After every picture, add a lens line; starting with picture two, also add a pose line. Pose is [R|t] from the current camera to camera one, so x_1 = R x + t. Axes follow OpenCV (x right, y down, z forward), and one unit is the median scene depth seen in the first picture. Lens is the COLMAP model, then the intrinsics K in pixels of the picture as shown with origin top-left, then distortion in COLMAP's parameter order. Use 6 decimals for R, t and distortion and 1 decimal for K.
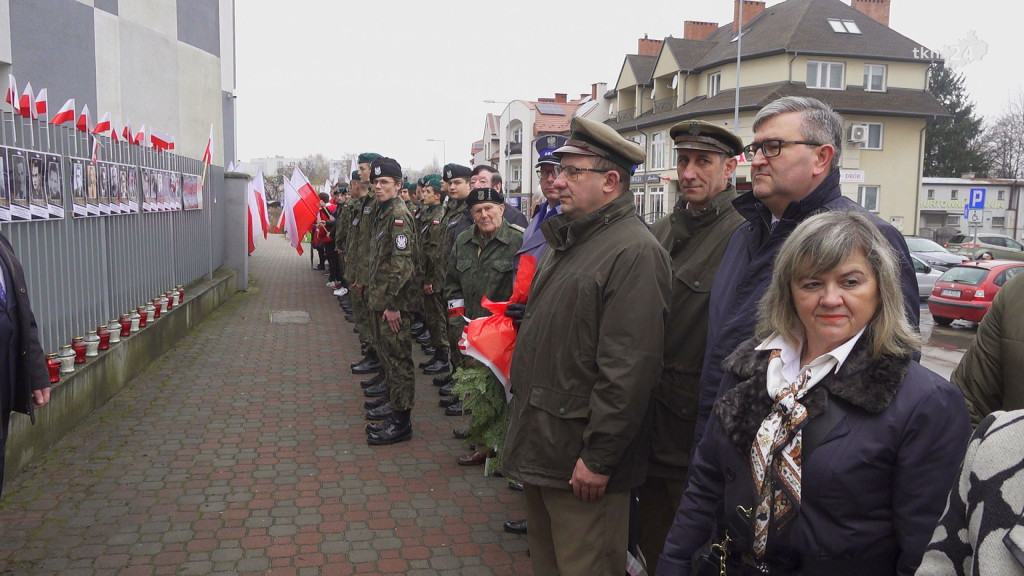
lens RADIAL K [[792.6, 0, 524.6], [0, 792.6, 282.1], [0, 0, 1]] dist [-0.000375, -0.003972]
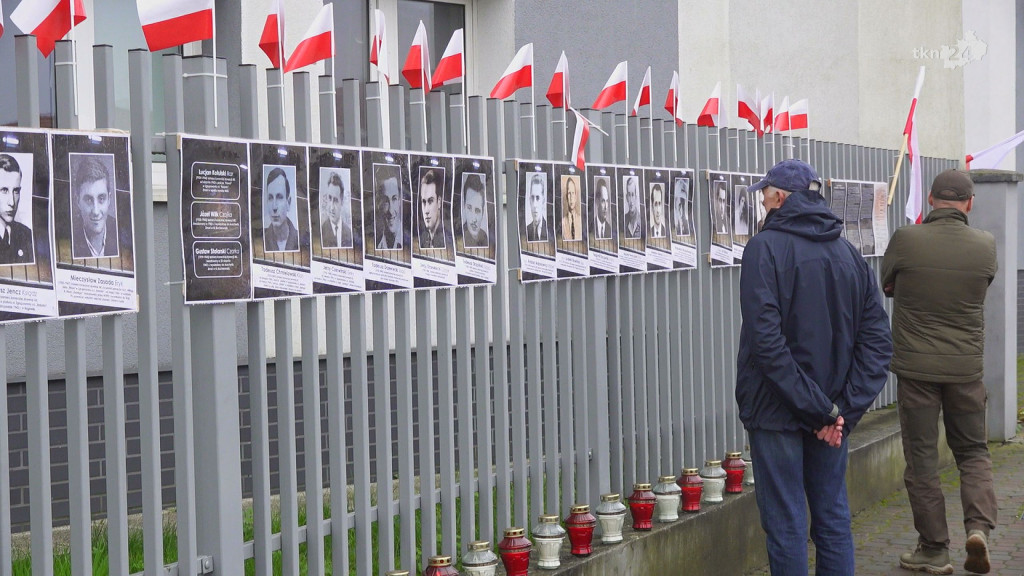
lens RADIAL K [[695.9, 0, 511.8], [0, 695.9, 263.8], [0, 0, 1]] dist [-0.000851, -0.000477]
pose [[0.430300, 0.013285, -0.902588, -0.171319], [-0.065065, 0.997747, -0.016333, -0.081125], [0.900338, 0.065755, 0.430196, 0.770380]]
